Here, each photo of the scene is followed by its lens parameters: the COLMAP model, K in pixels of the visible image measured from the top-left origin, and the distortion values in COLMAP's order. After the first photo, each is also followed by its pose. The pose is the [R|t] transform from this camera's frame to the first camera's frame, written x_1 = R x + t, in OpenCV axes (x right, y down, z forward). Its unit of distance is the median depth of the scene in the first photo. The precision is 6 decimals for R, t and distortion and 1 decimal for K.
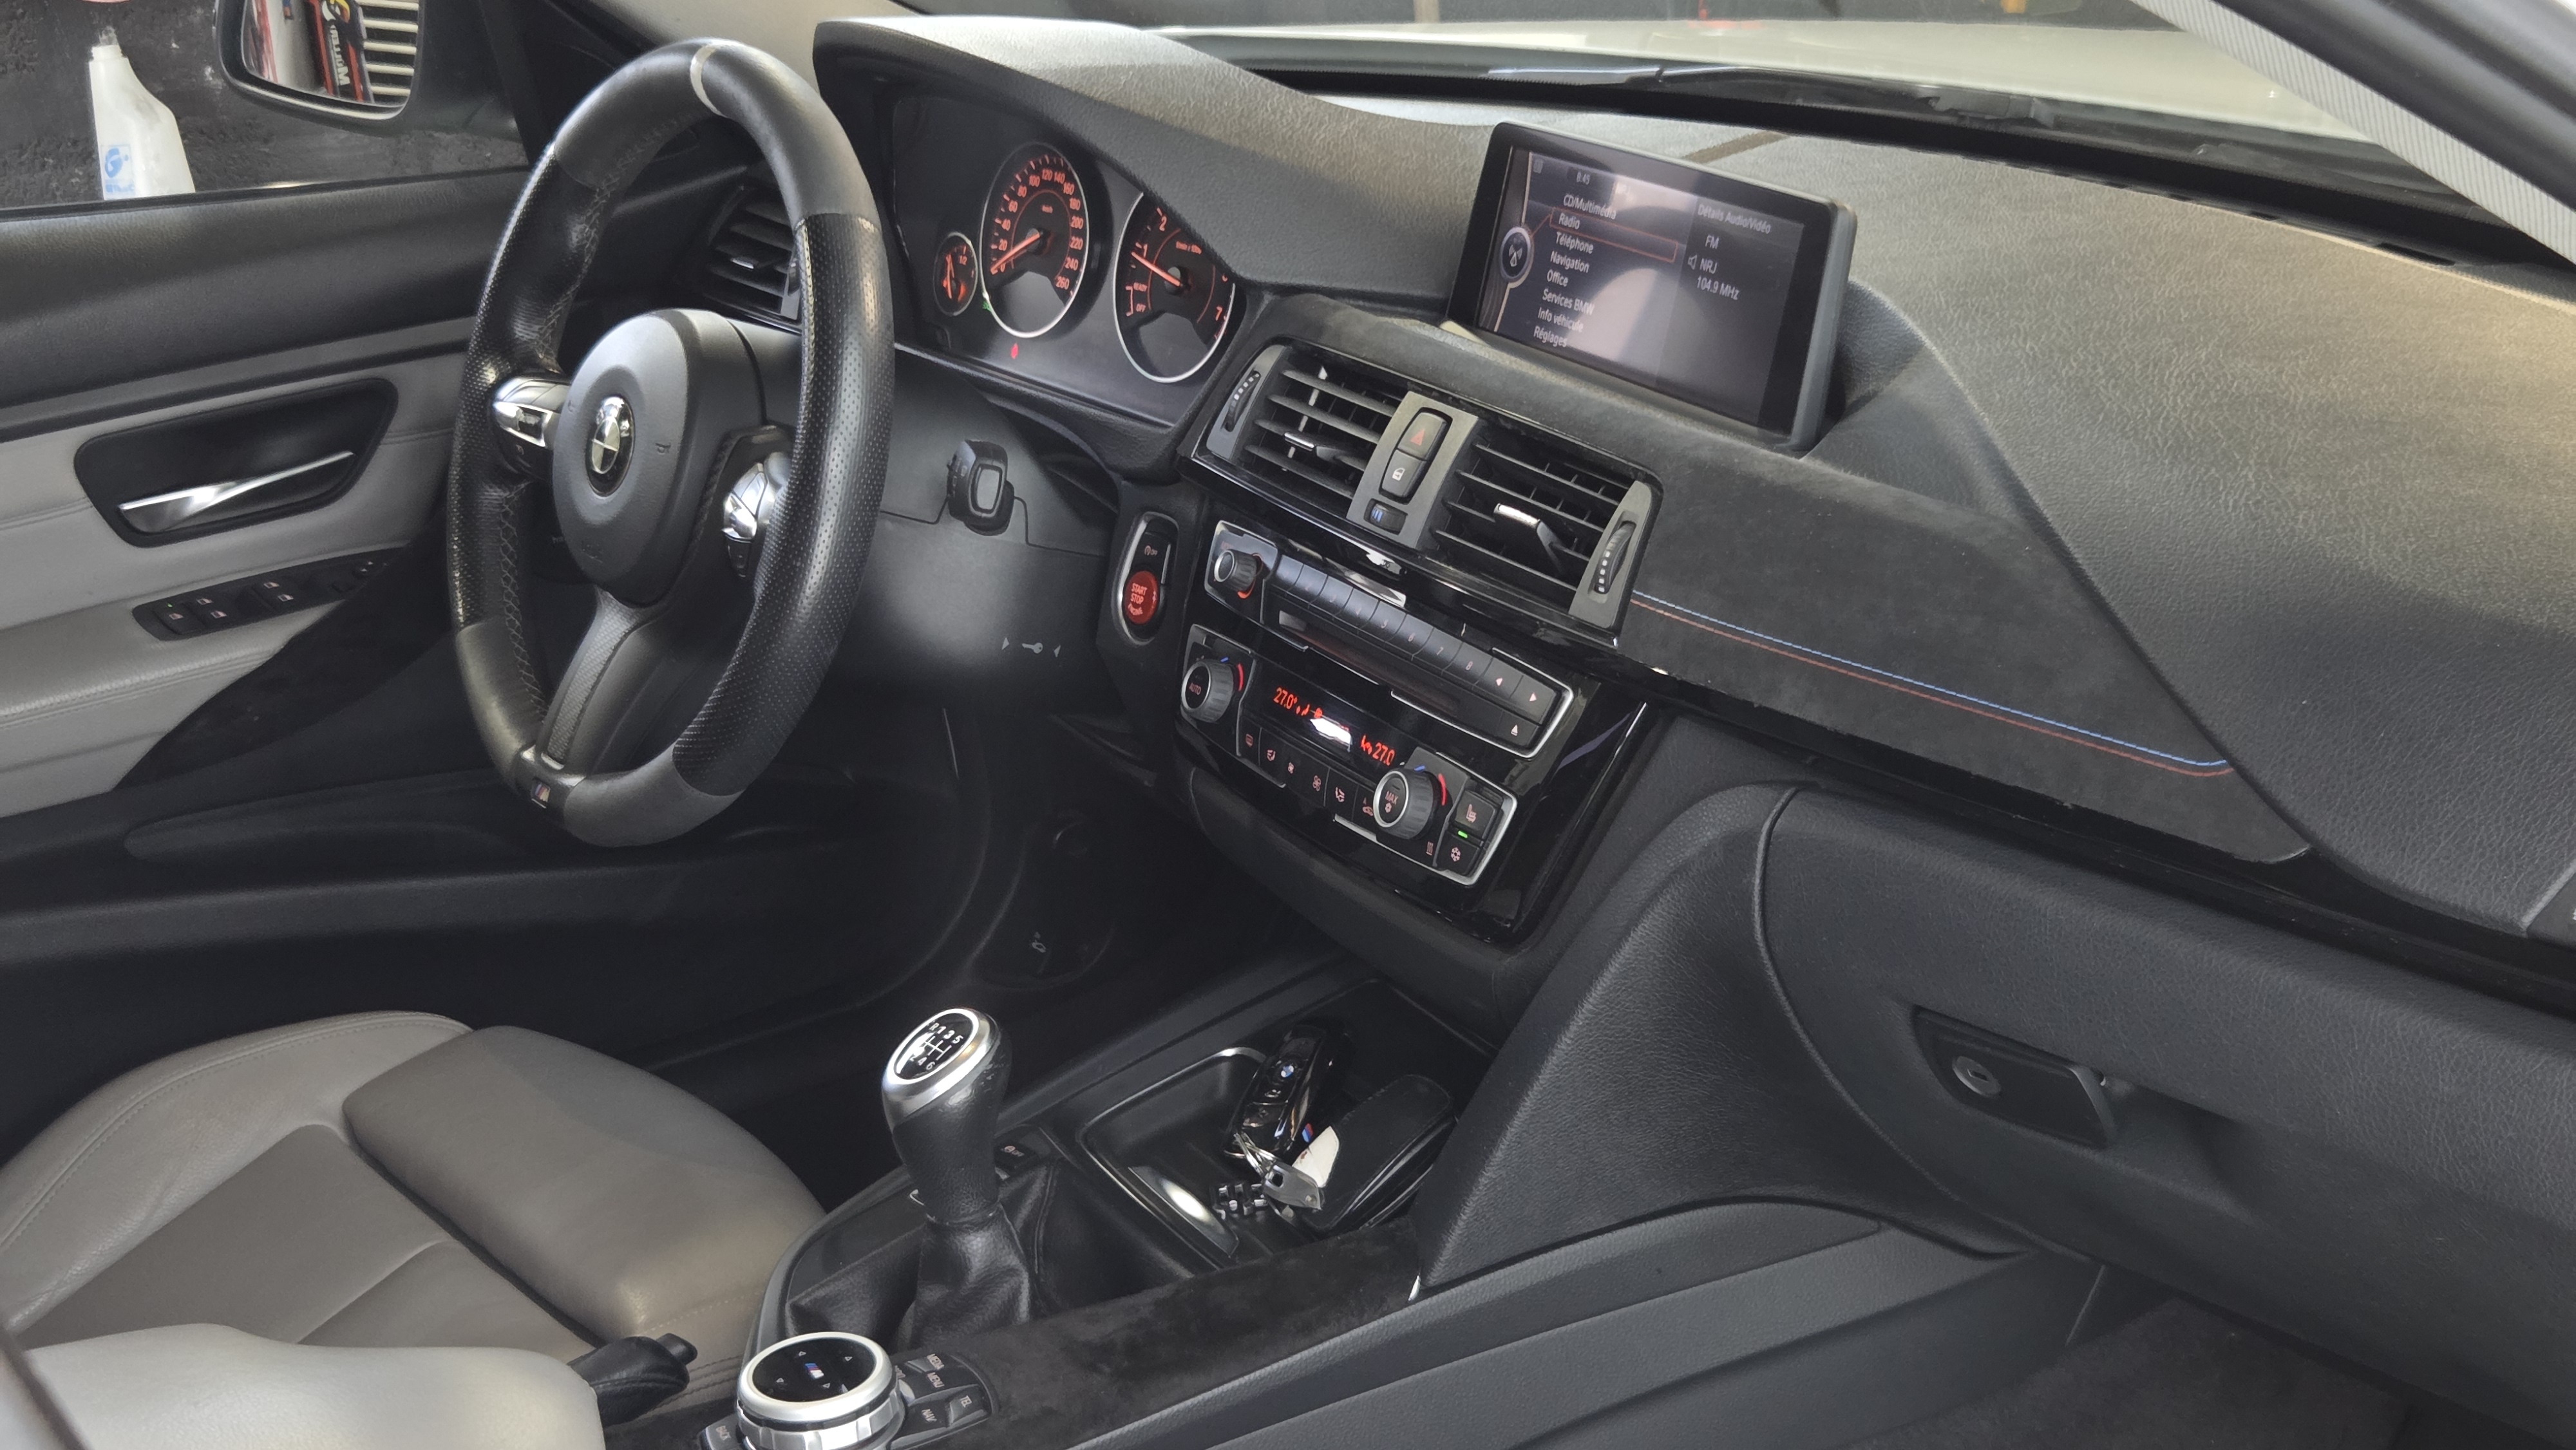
lens RADIAL K [[3379.8, 0, 1288.0], [0, 3379.8, 725.0], [0, 0, 1]] dist [0.134365, -0.370171]
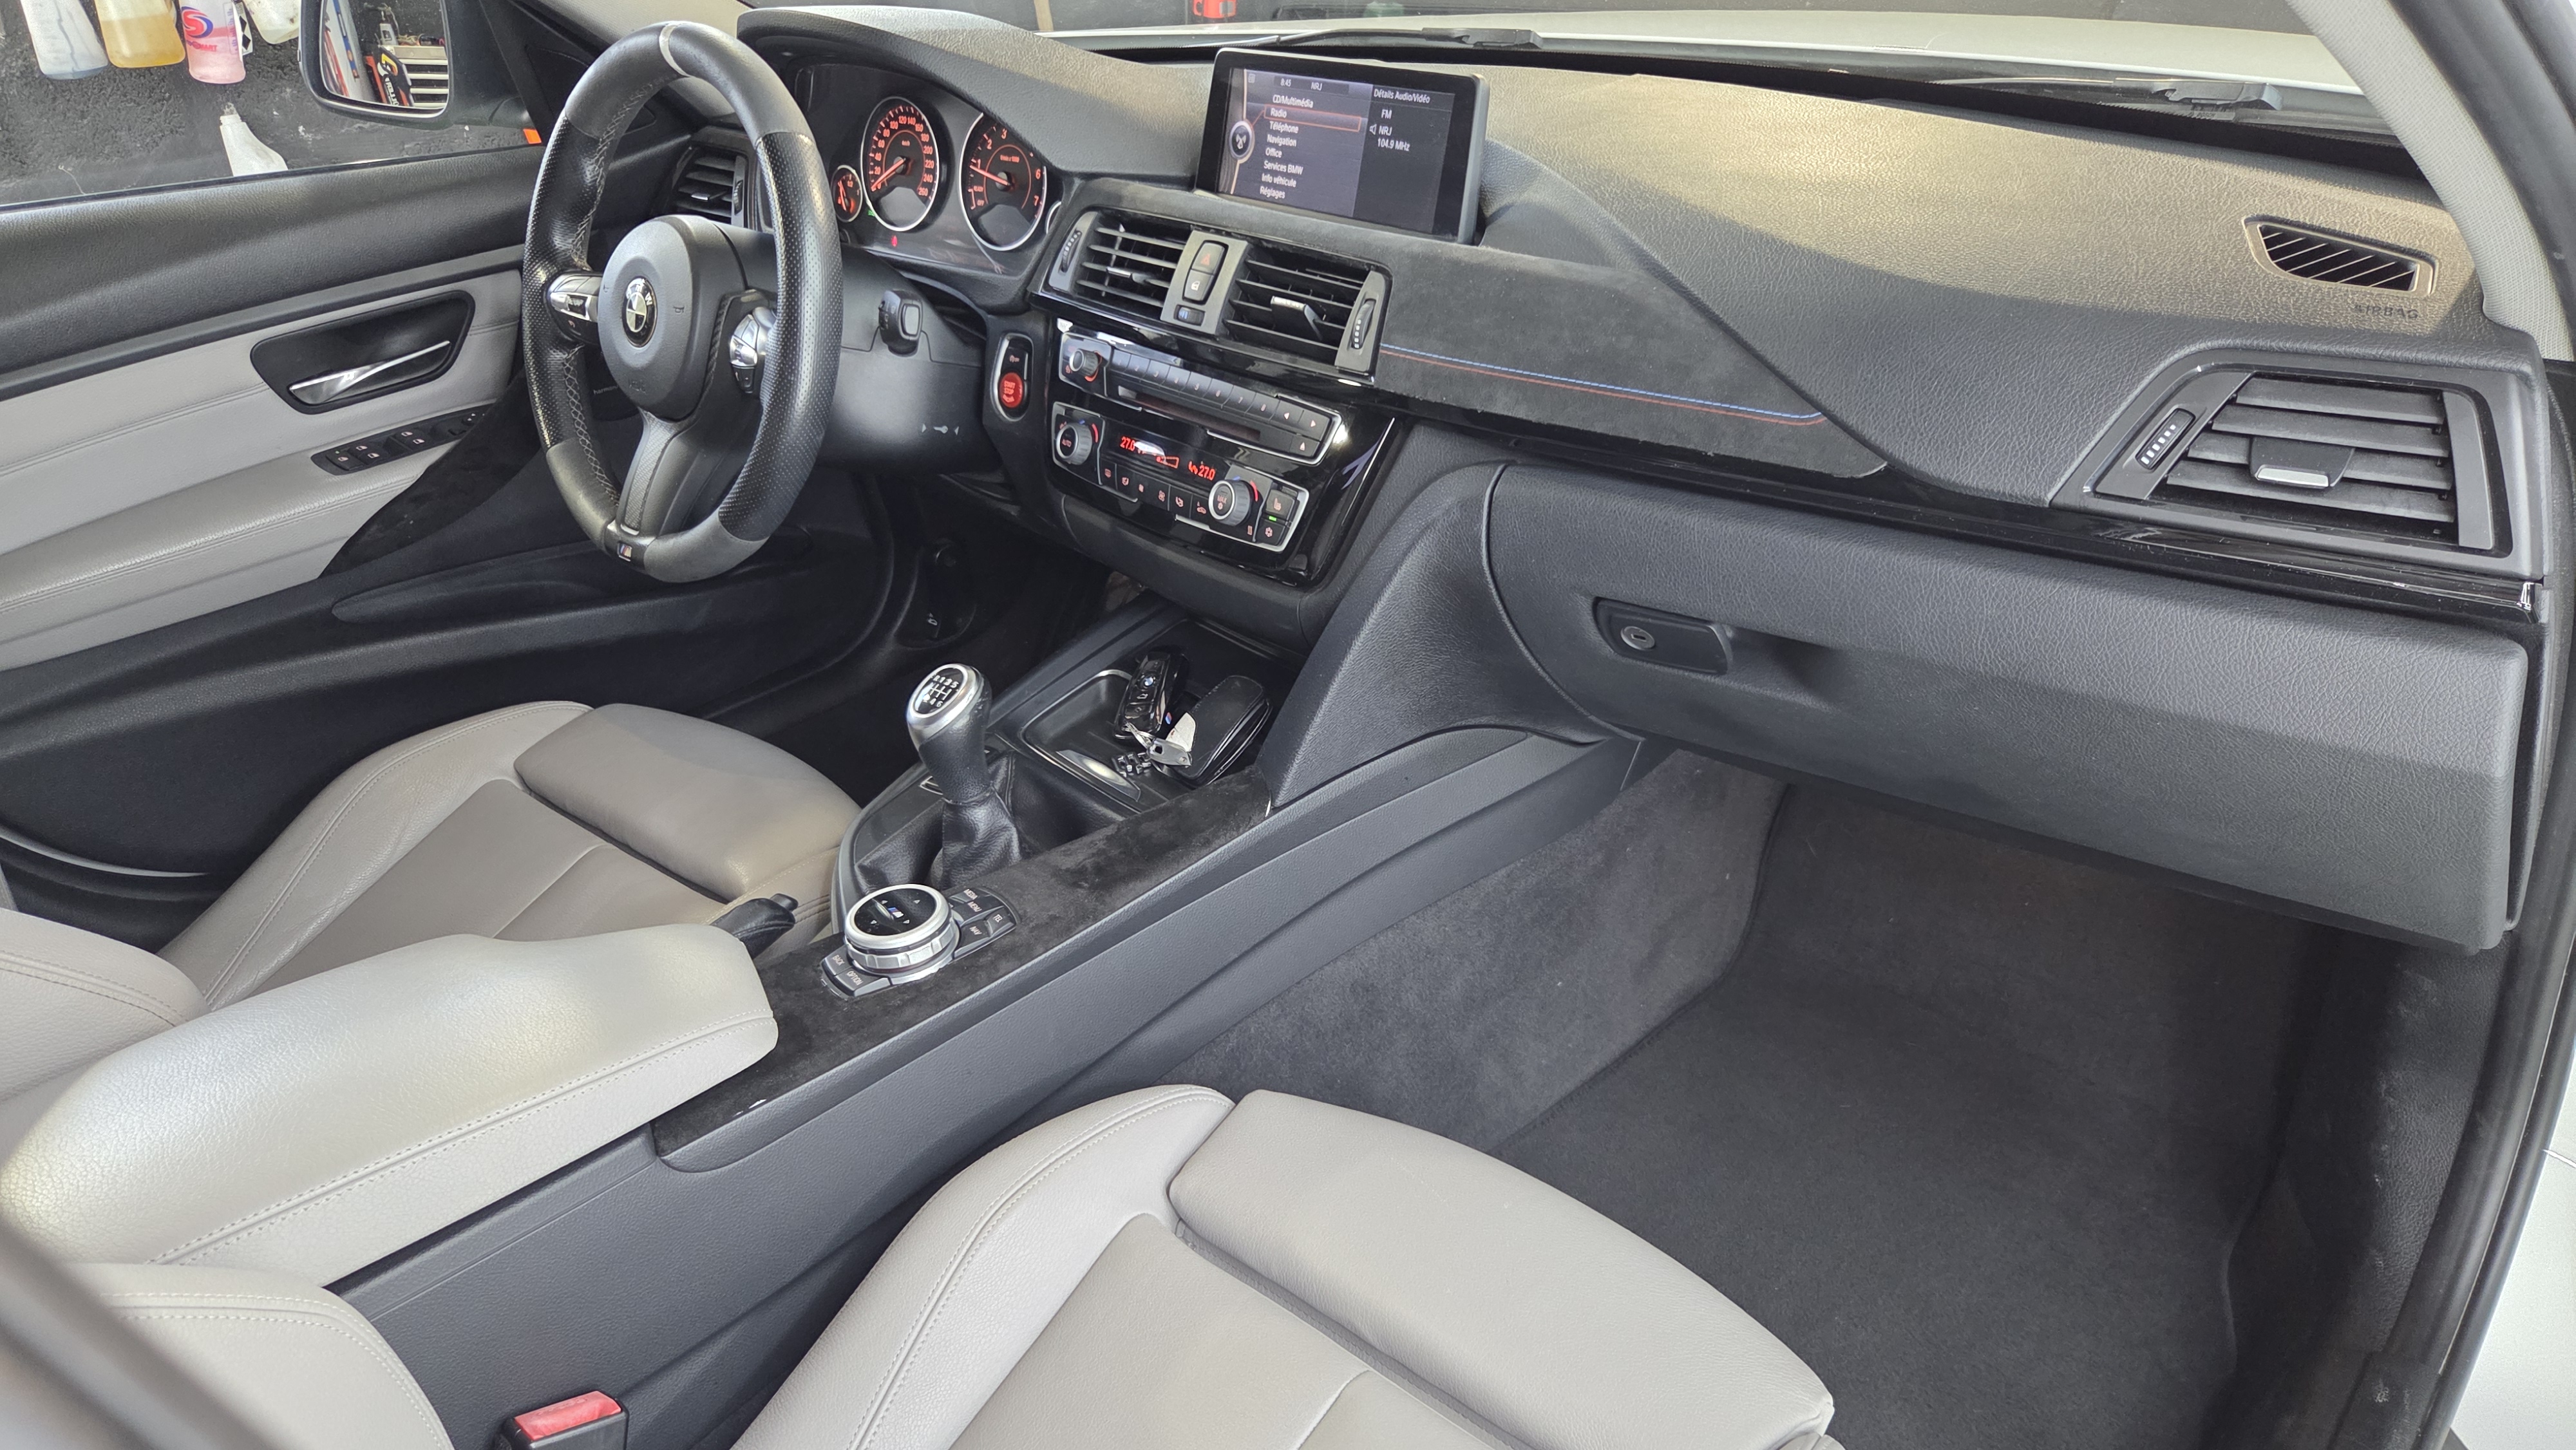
lens RADIAL K [[1701.5, 0, 1288.0], [0, 1701.5, 725.0], [0, 0, 1]] dist [0.079455, -0.071026]
pose [[0.979469, -0.112576, 0.167236, -0.074125], [0.088037, 0.985131, 0.147535, 0.010083], [-0.181358, -0.129783, 0.974816, 0.206969]]
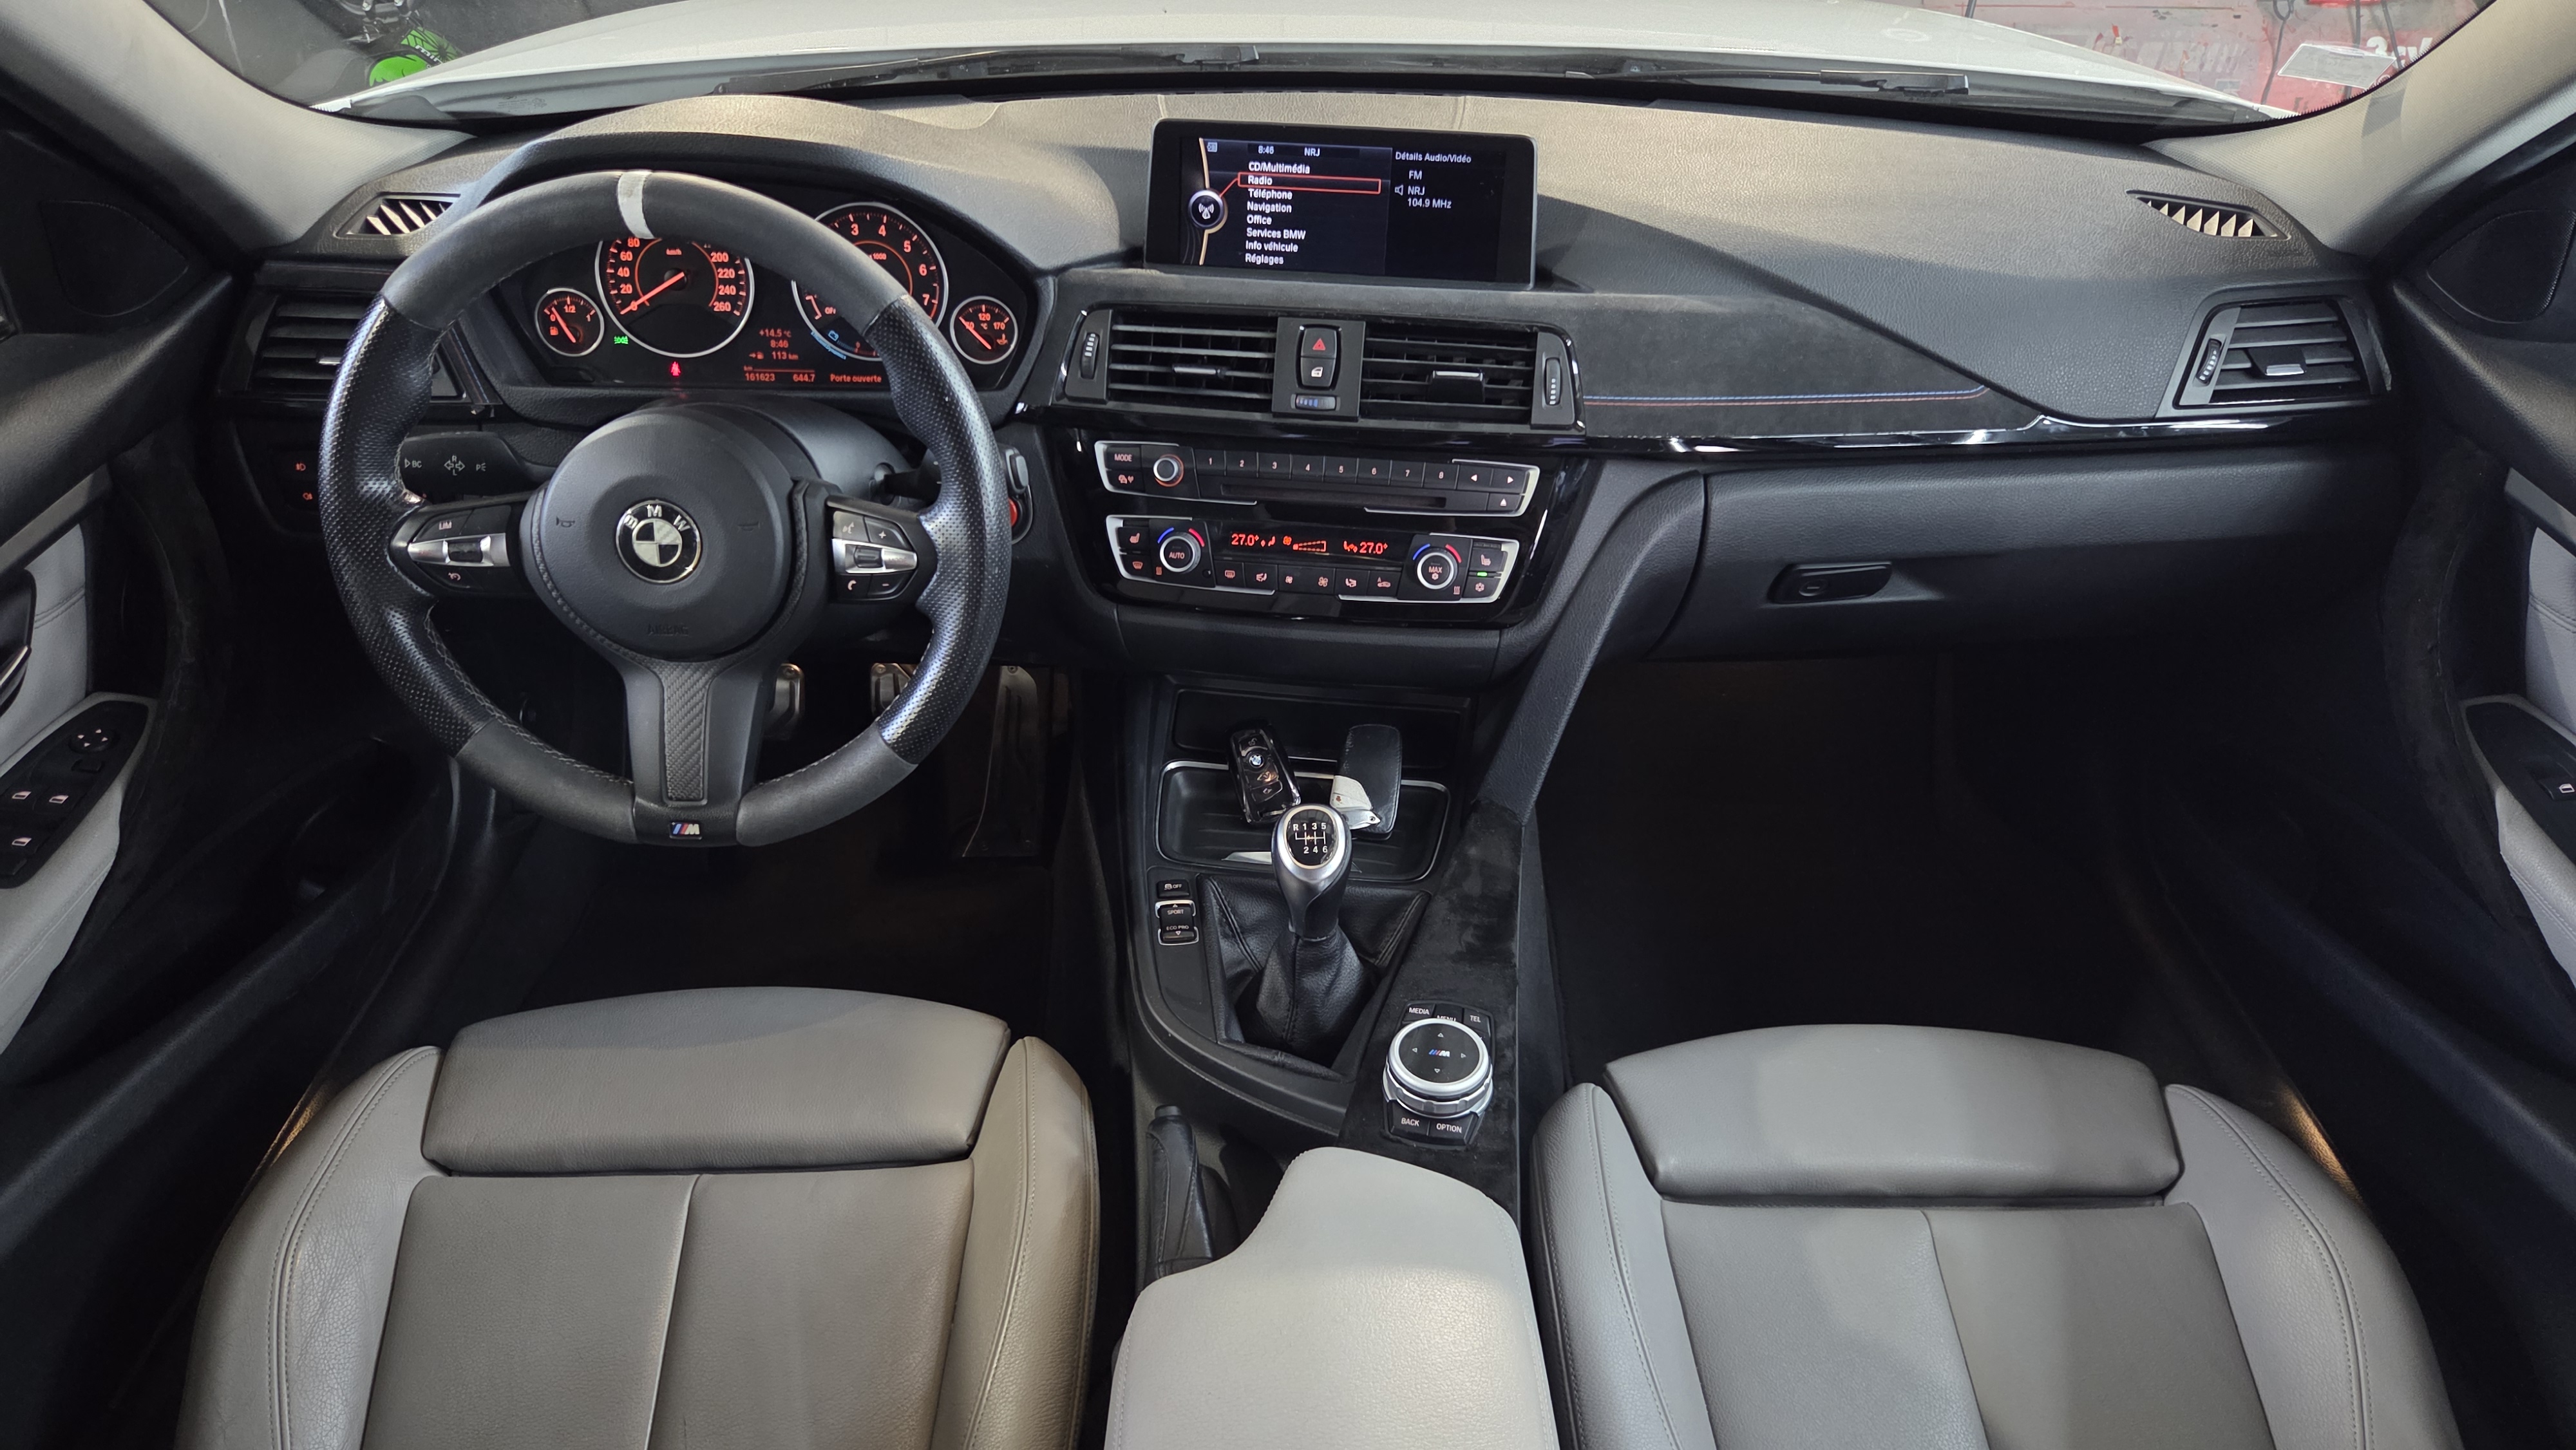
lens RADIAL K [[1701.5, 0, 1288.0], [0, 1701.5, 725.0], [0, 0, 1]] dist [0.079455, -0.071026]
pose [[0.598507, -0.422946, 0.680372, -0.541521], [0.248307, 0.905392, 0.344397, -0.189683], [-0.761664, -0.037183, 0.646904, 0.481764]]
